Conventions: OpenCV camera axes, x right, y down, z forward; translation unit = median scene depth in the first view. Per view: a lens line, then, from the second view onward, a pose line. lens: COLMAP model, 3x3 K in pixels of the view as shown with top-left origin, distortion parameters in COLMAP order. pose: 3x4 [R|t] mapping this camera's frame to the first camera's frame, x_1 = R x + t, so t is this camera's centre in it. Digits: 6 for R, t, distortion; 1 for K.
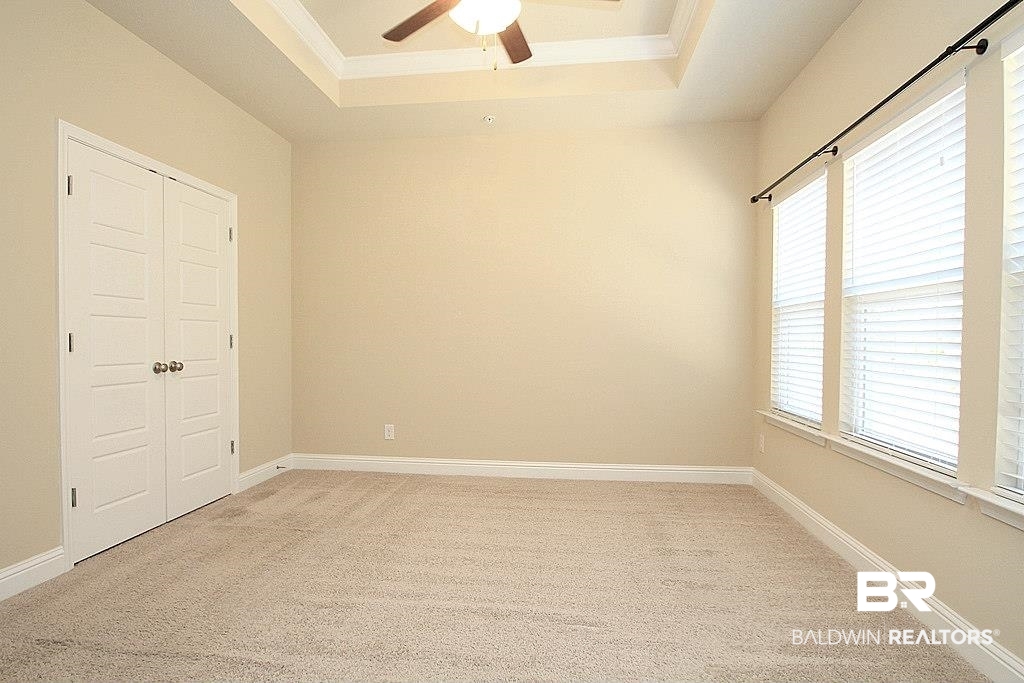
lens RADIAL K [[508.0, 0, 504.2], [0, 508.0, 358.1], [0, 0, 1]] dist [0.000256, -0.012380]
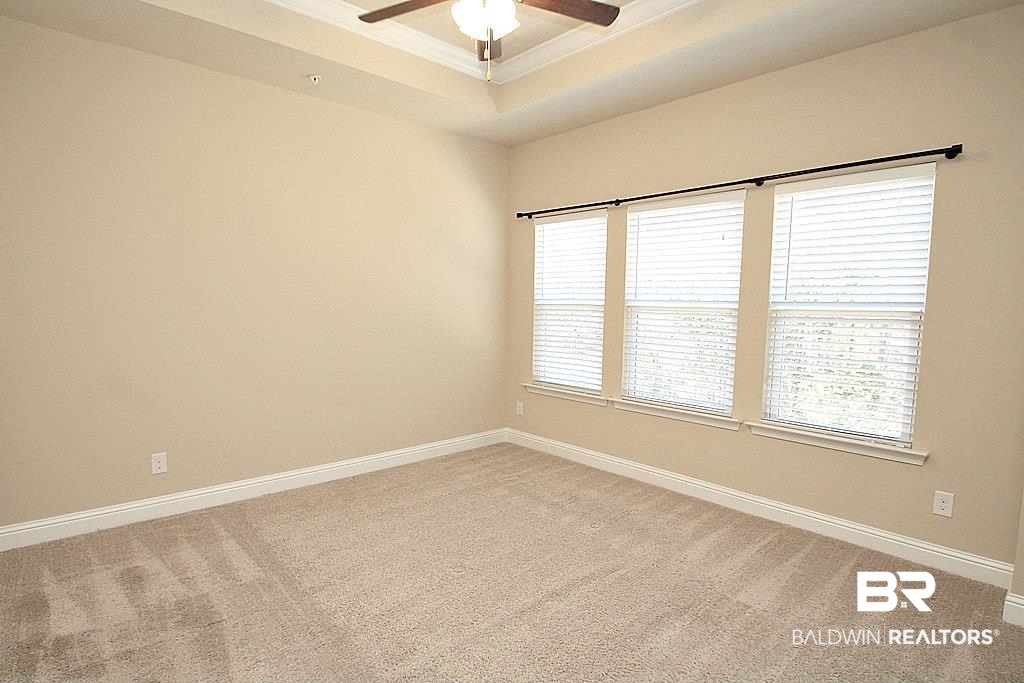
lens RADIAL K [[508.0, 0, 504.2], [0, 508.0, 358.1], [0, 0, 1]] dist [0.000256, -0.012380]
pose [[0.682491, -0.068395, 0.727687, -0.479361], [0.017650, 0.996864, 0.077141, -0.063050], [-0.730681, -0.039804, 0.681558, 0.171622]]
